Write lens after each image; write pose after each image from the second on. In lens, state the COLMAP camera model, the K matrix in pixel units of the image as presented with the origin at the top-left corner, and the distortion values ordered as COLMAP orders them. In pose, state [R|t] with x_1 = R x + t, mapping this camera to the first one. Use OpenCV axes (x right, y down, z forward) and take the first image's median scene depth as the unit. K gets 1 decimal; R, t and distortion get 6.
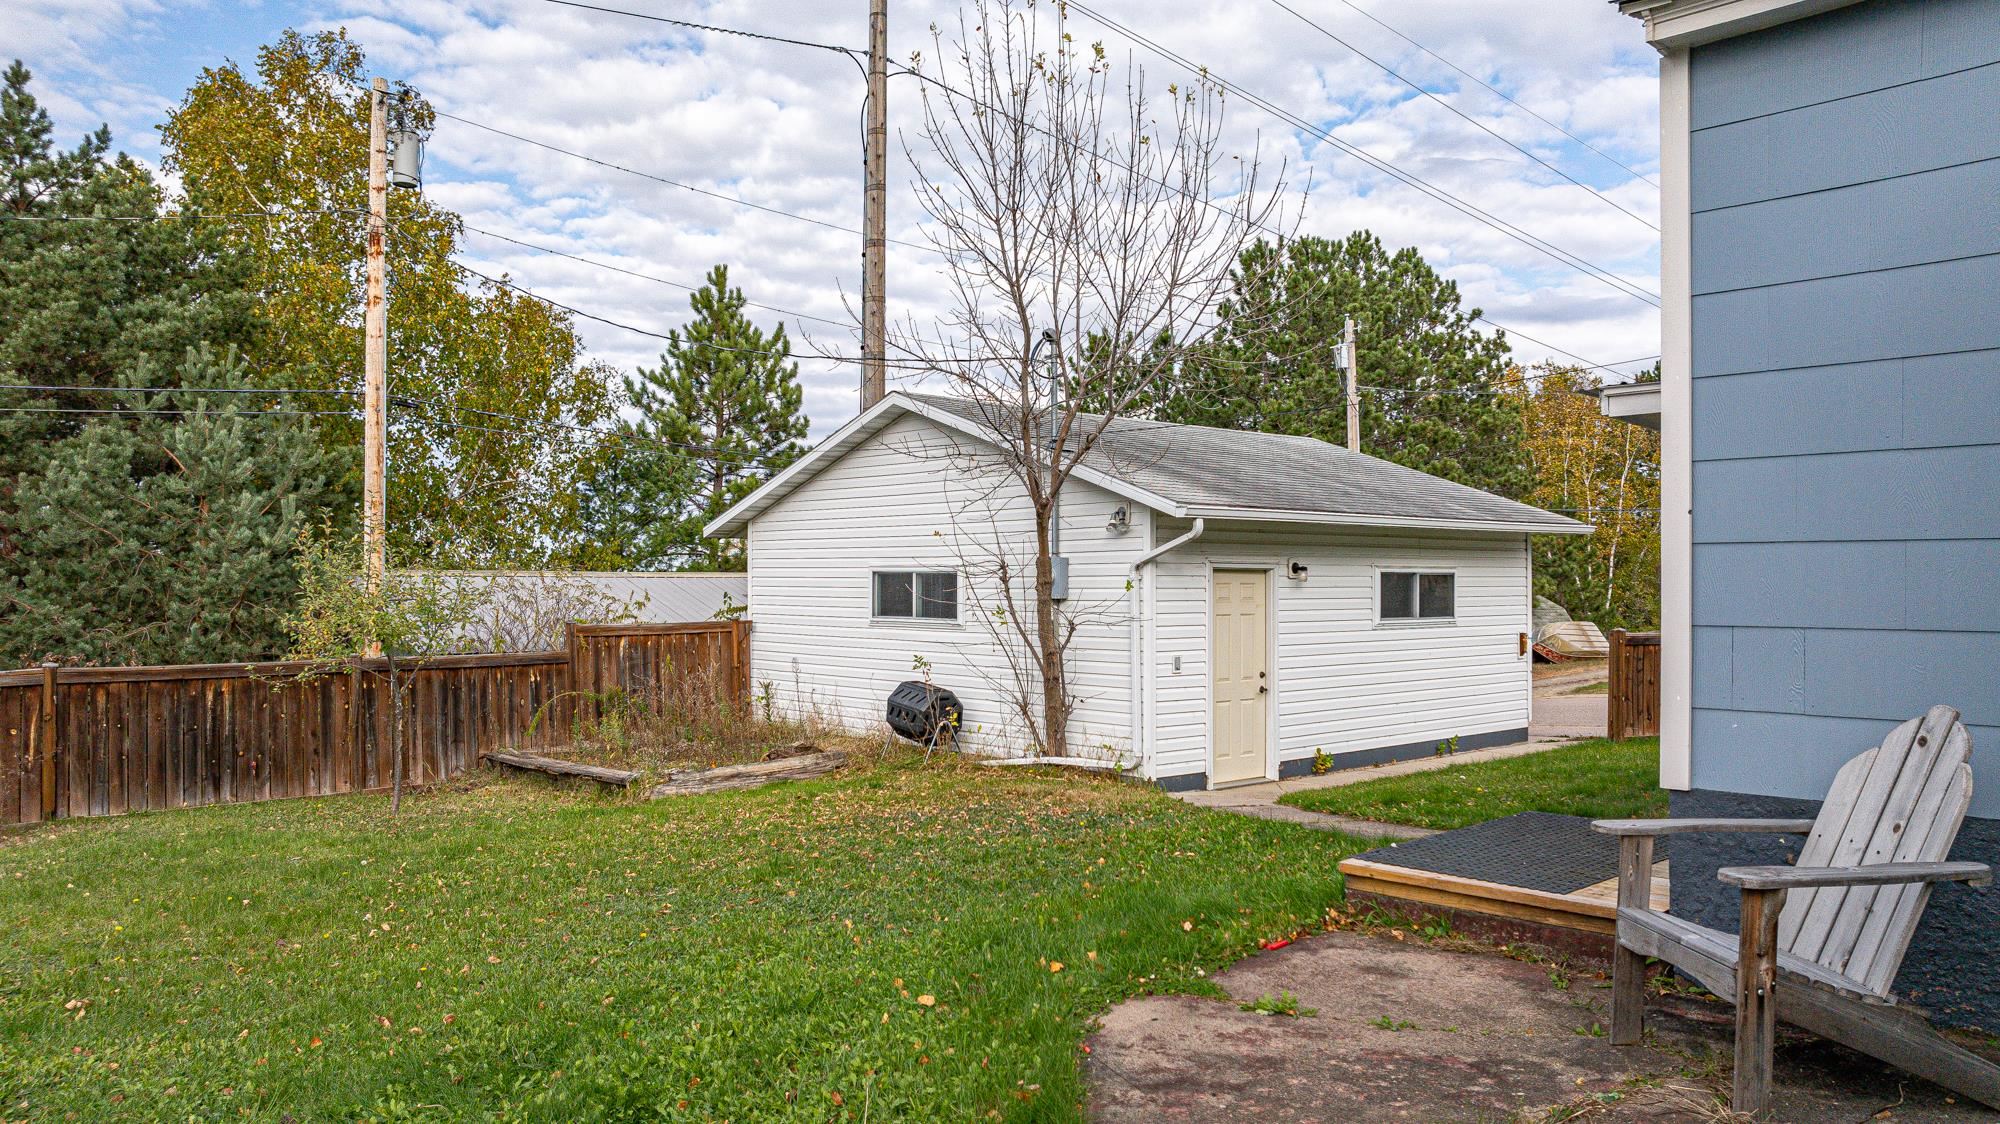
lens RADIAL K [[1436.2, 0, 1020.0], [0, 1436.2, 567.5], [0, 0, 1]] dist [-0.011733, 0.016246]
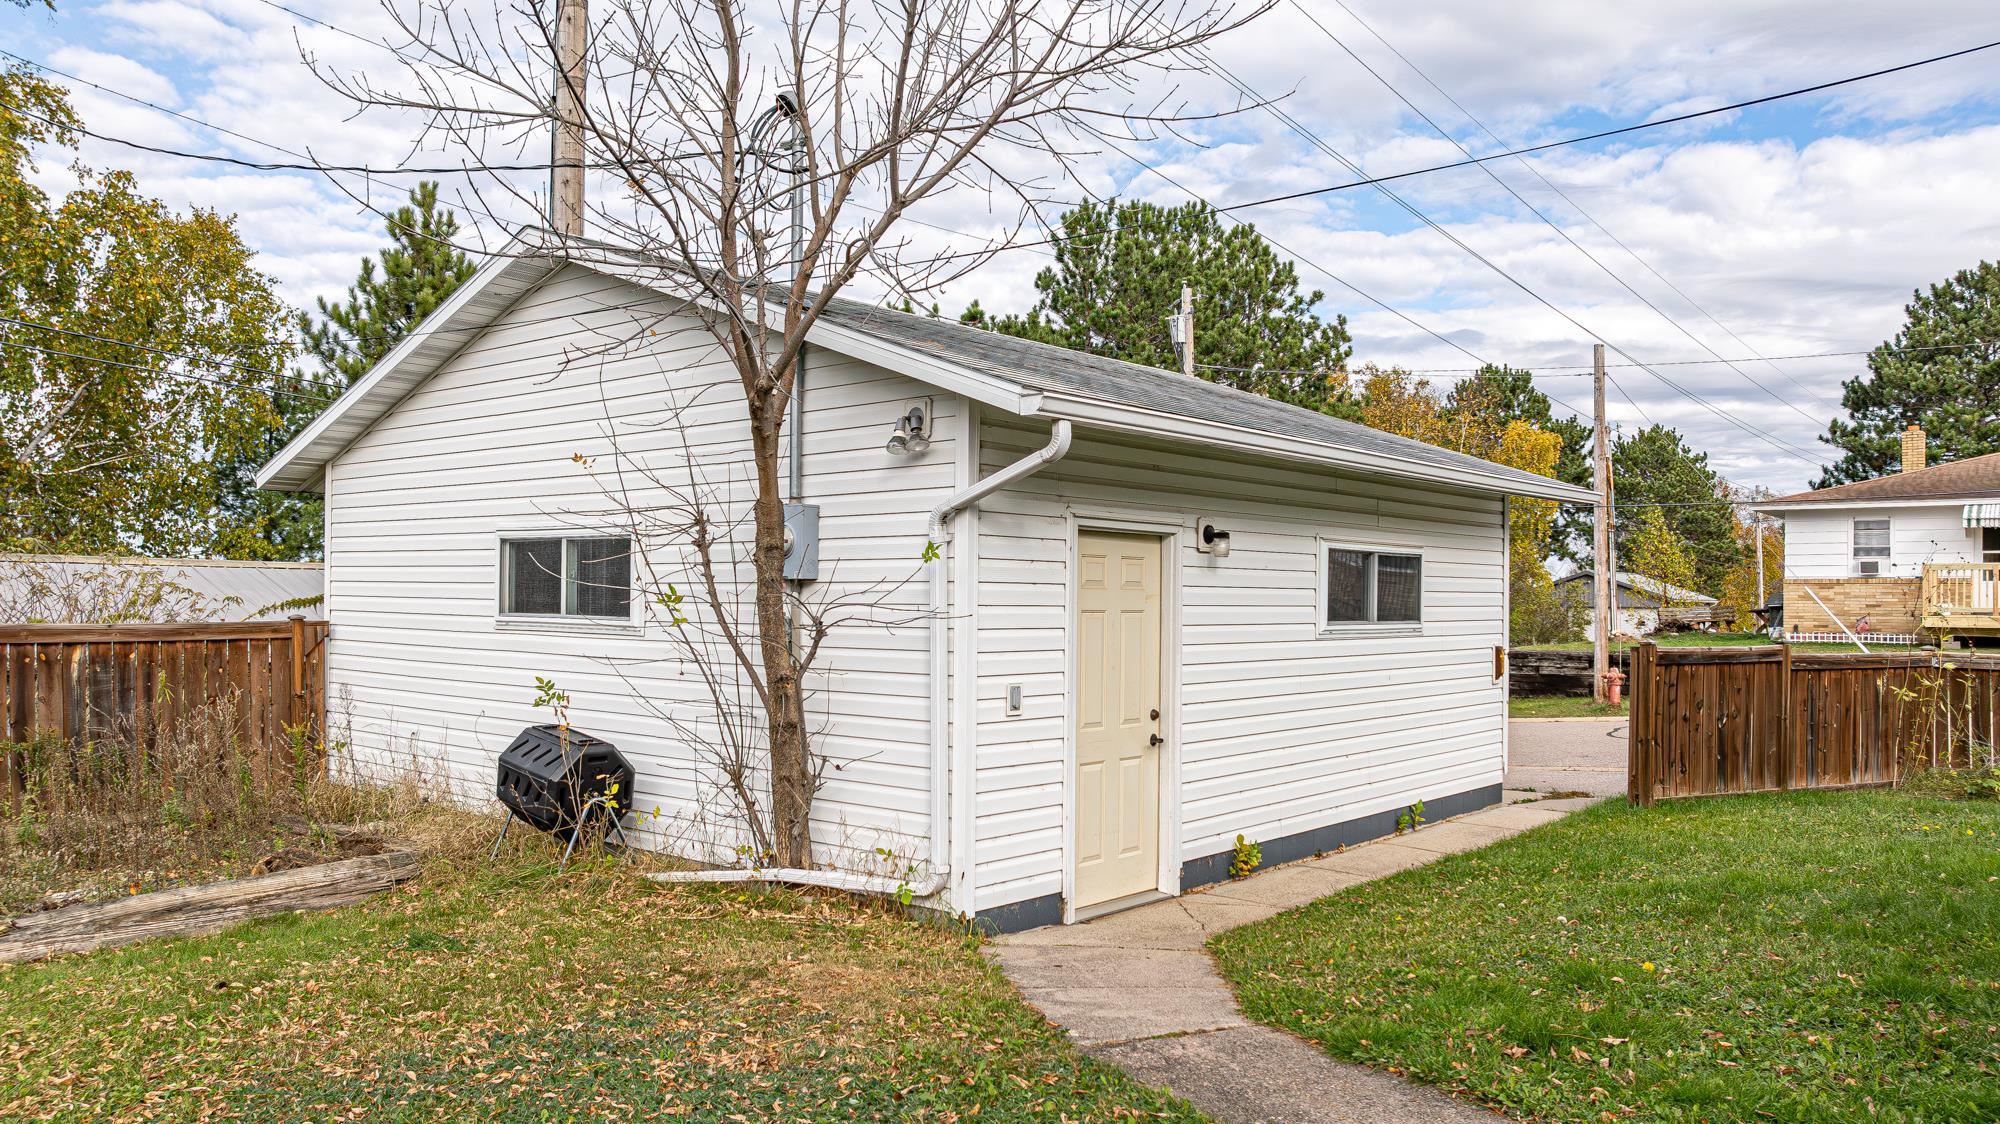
lens RADIAL K [[1436.2, 0, 1000.2], [0, 1436.2, 580.5], [0, 0, 1]] dist [-0.011733, 0.016246]
pose [[0.992628, 0.010221, 0.120770, 0.033322], [-0.010291, 0.999947, -0.000045, 0.019516], [-0.120764, -0.001198, 0.992681, 0.404687]]
